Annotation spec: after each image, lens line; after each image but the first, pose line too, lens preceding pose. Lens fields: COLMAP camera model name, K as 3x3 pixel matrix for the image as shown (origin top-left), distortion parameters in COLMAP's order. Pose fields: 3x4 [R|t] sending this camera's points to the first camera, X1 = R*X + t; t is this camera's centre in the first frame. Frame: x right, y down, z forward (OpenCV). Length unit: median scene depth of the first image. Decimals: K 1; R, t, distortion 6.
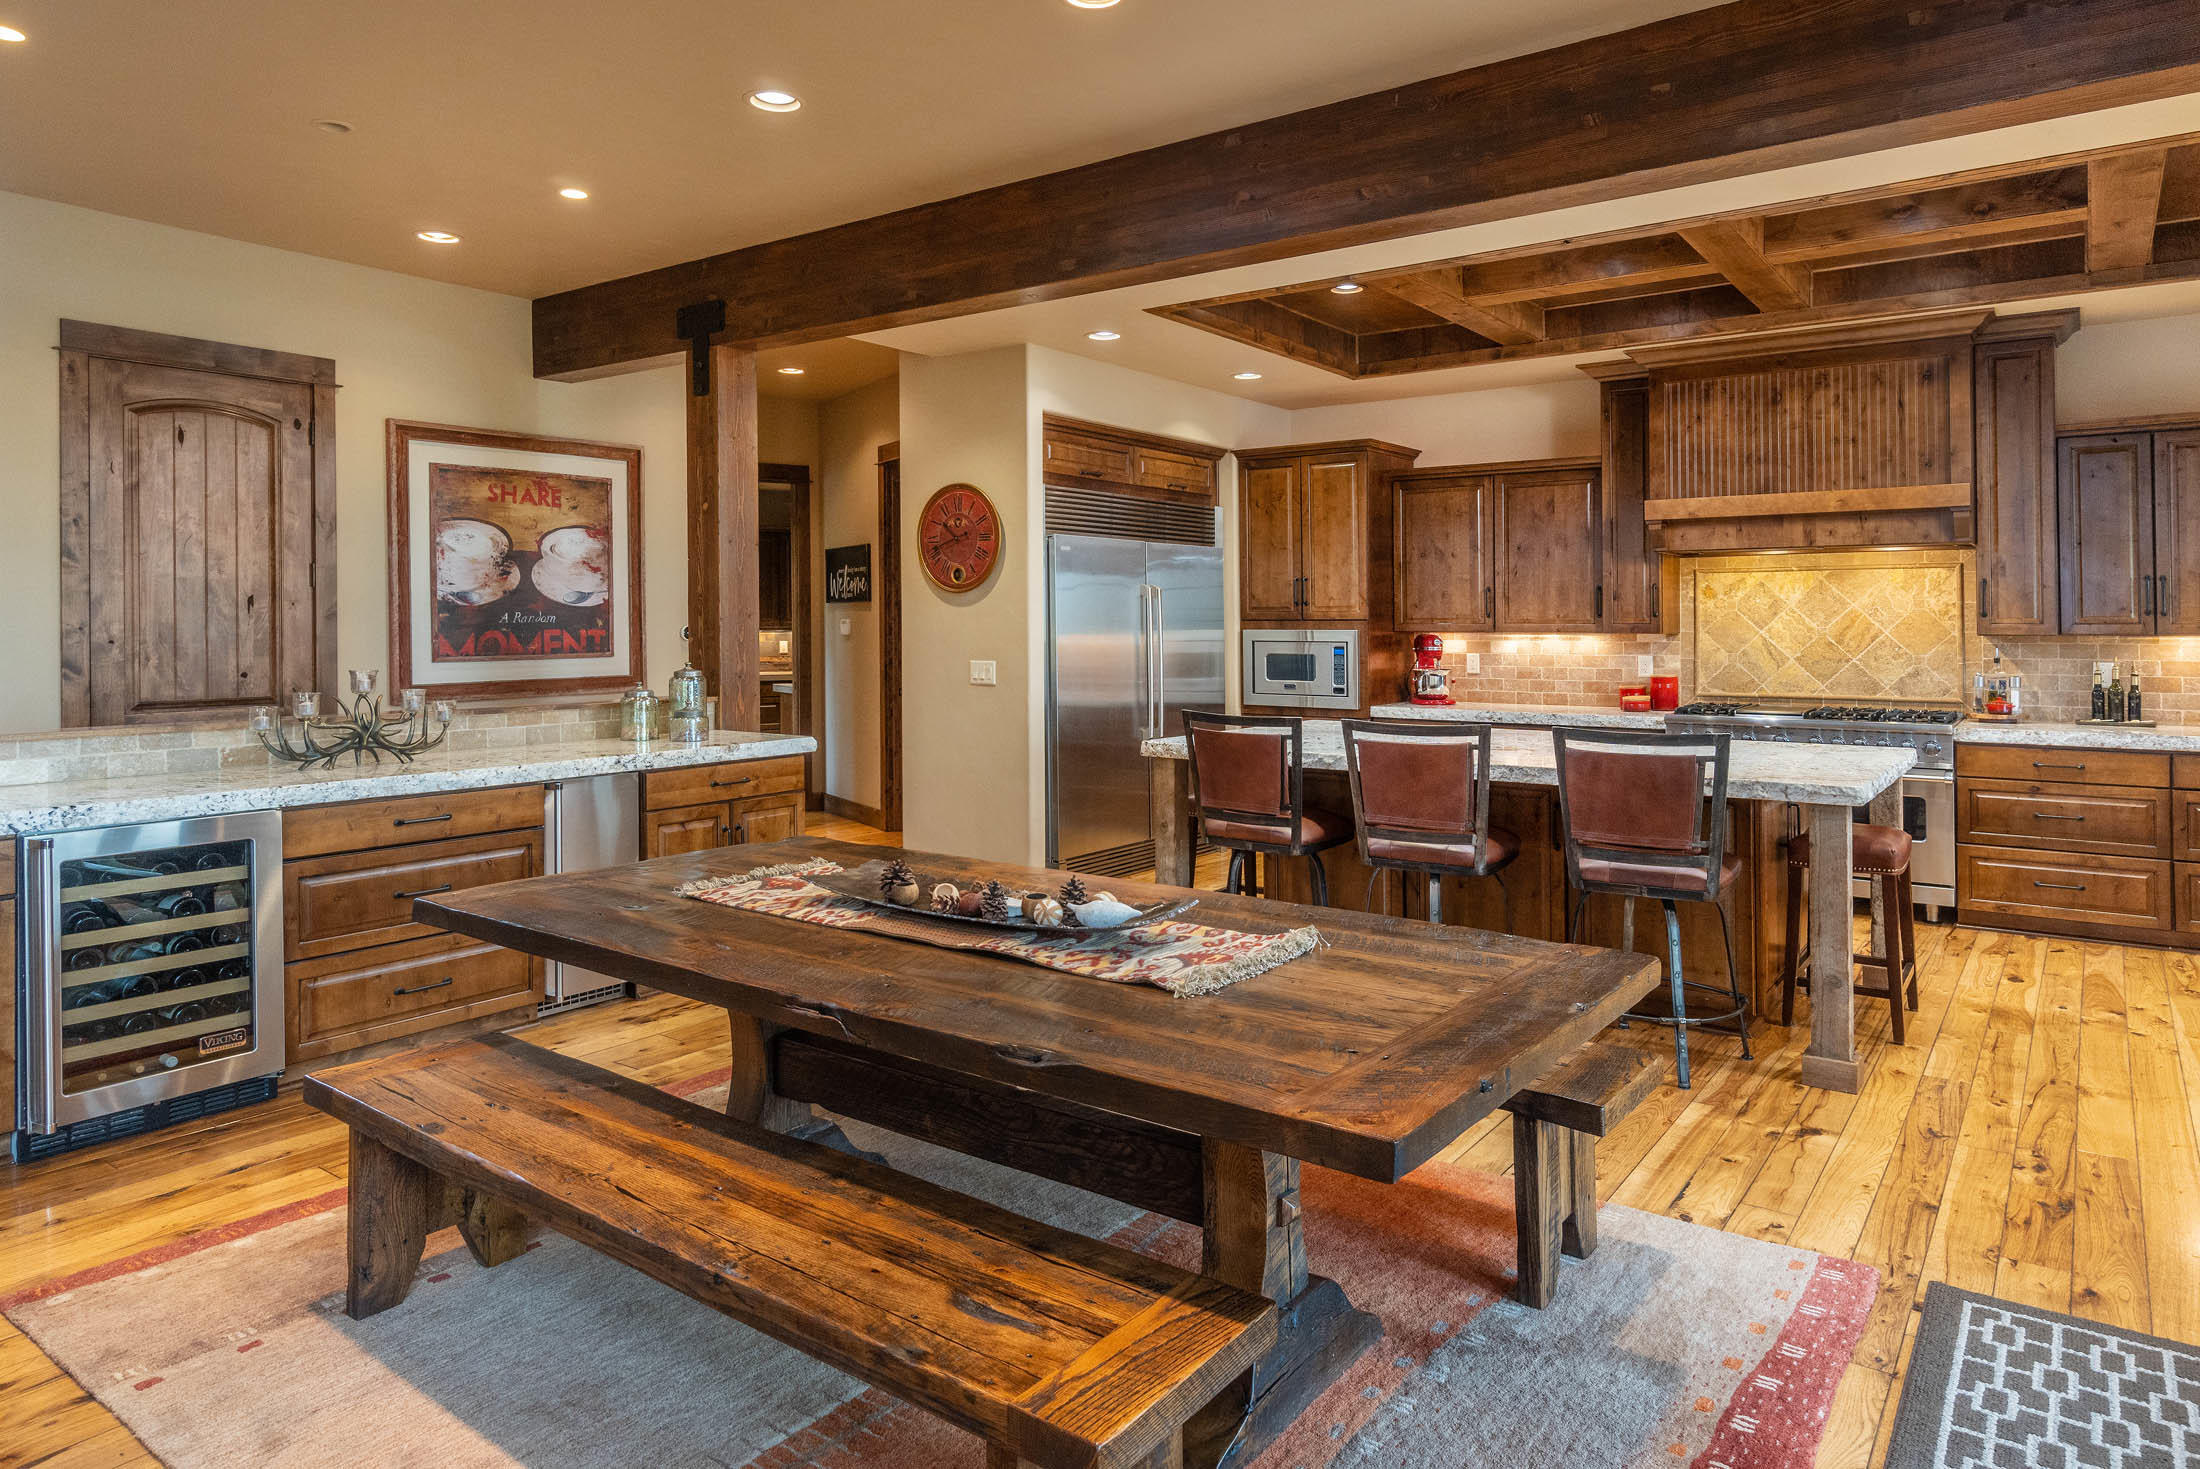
lens RADIAL K [[1350.0, 0, 994.1], [0, 1350.0, 603.8], [0, 0, 1]] dist [0.002238, 0.001383]
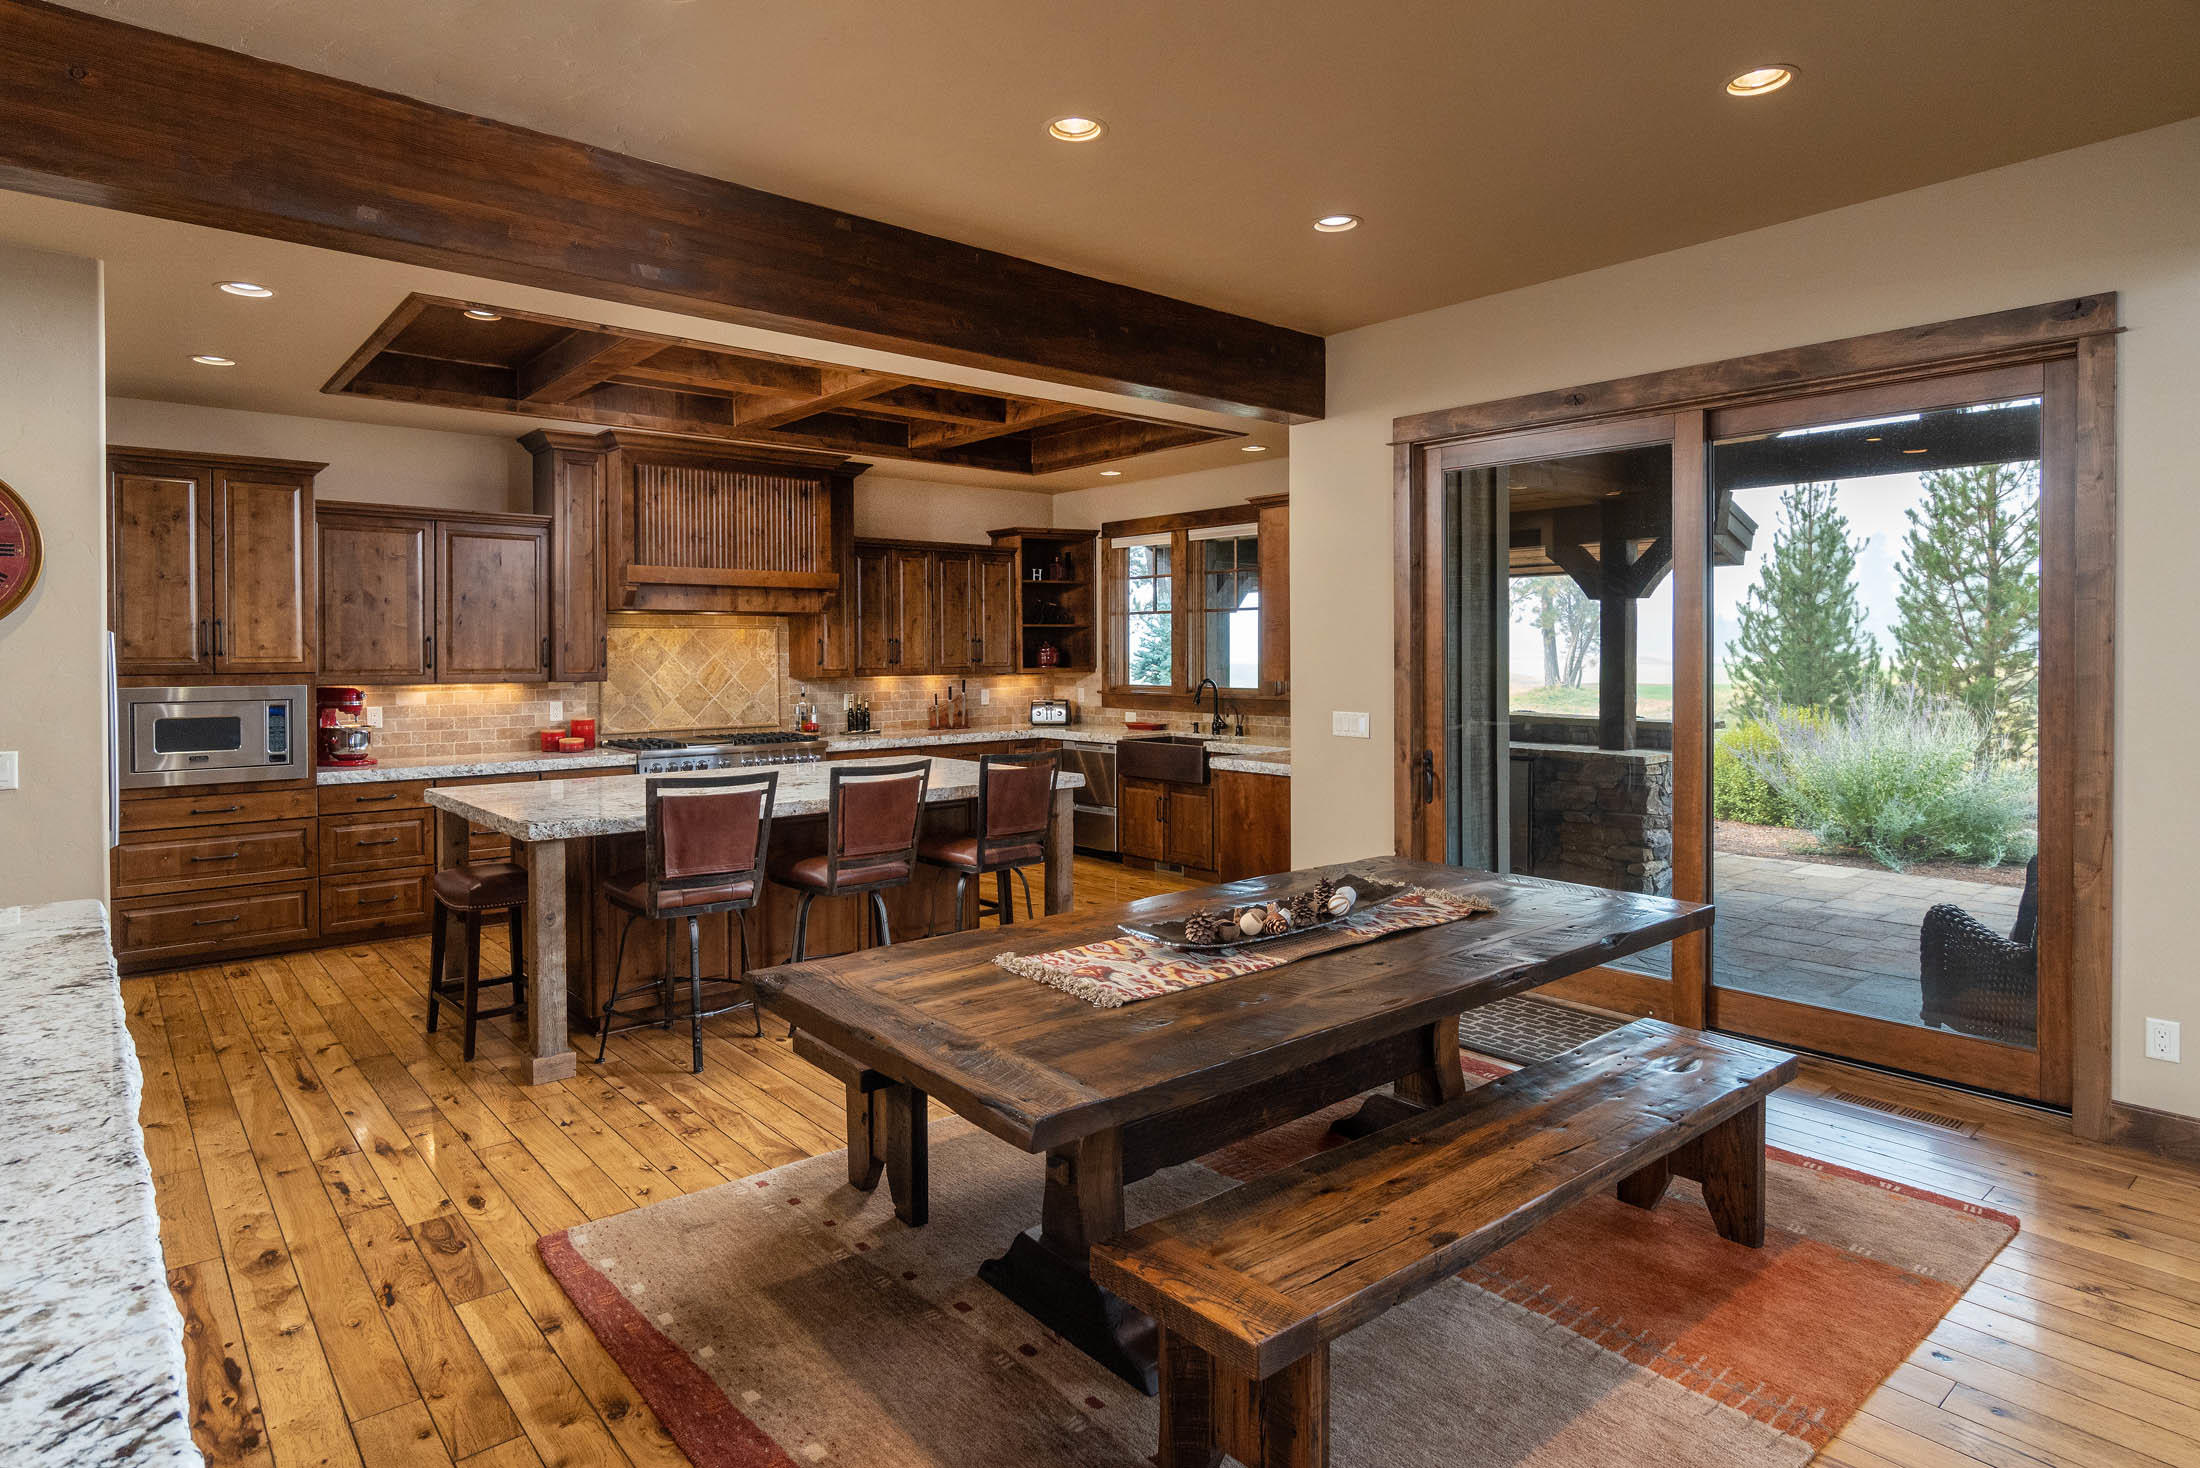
lens RADIAL K [[1280.5, 0, 1127.8], [0, 1280.5, 659.2], [0, 0, 1]] dist [-0.005984, -0.002159]
pose [[0.156183, -0.006758, 0.987705, -0.491809], [-0.010352, 0.999910, 0.008478, -0.010031], [-0.987674, -0.011549, 0.156099, 0.397550]]
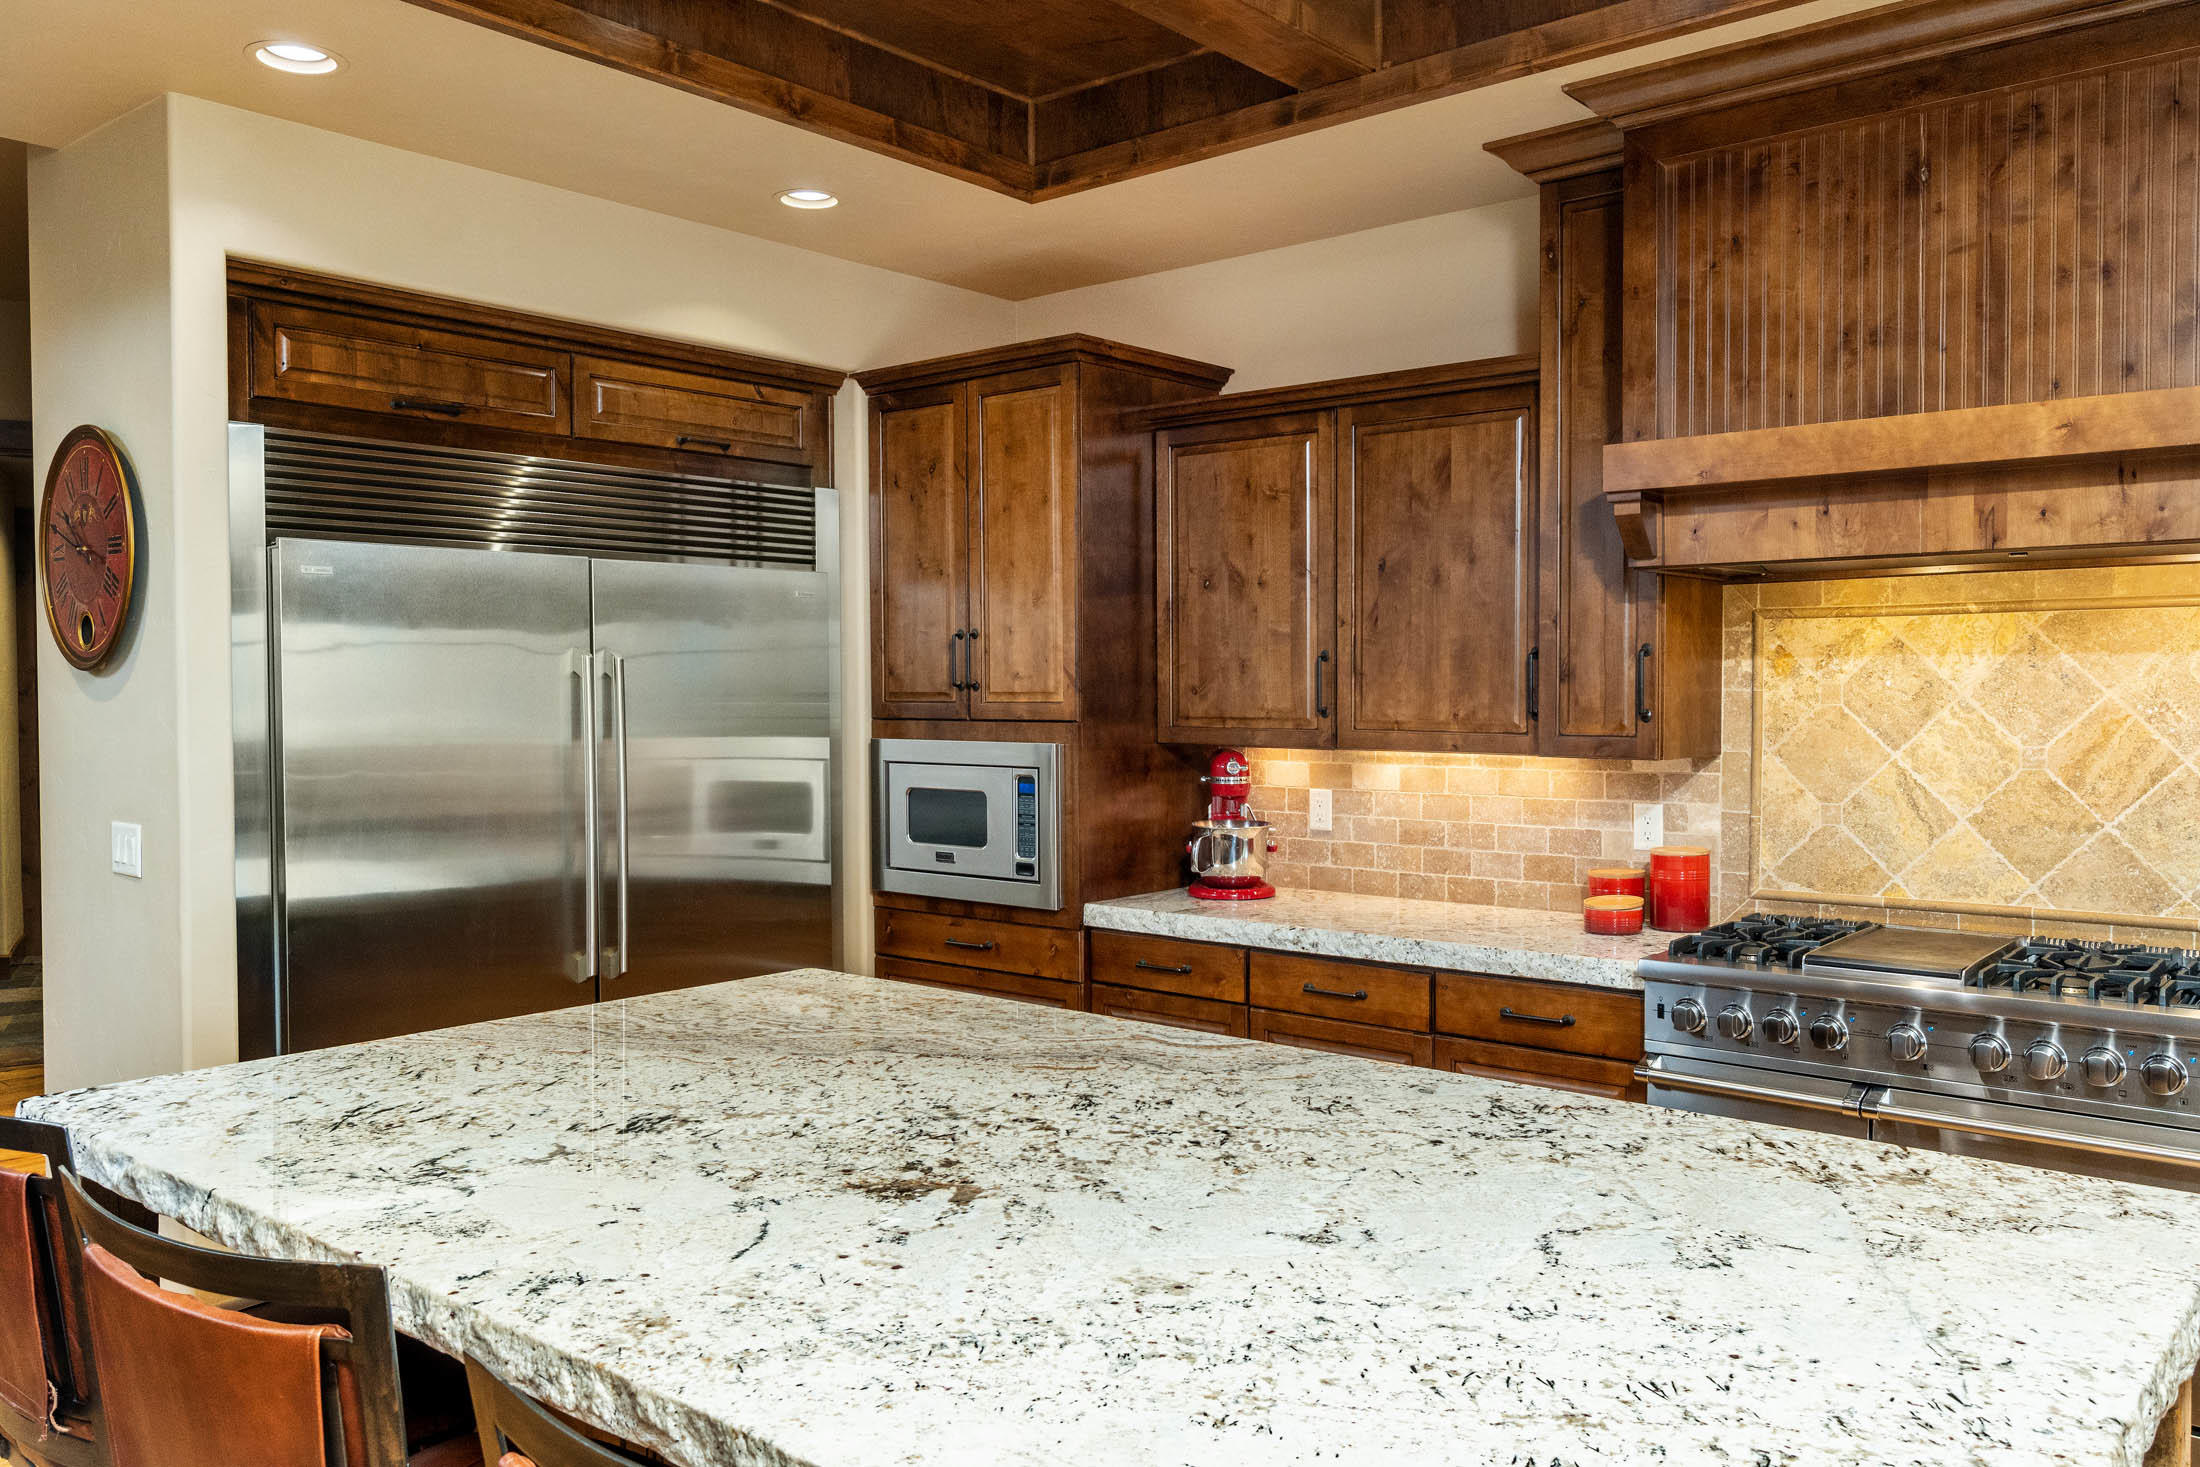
lens RADIAL K [[1697.3, 0, 1022.9], [0, 1697.3, 733.1], [0, 0, 1]] dist [-0.002033, -0.001047]
pose [[0.999243, -0.001346, -0.038891, 0.308790], [0.002896, 0.999203, 0.039822, -0.008484], [0.038806, -0.039905, 0.998450, 0.446643]]
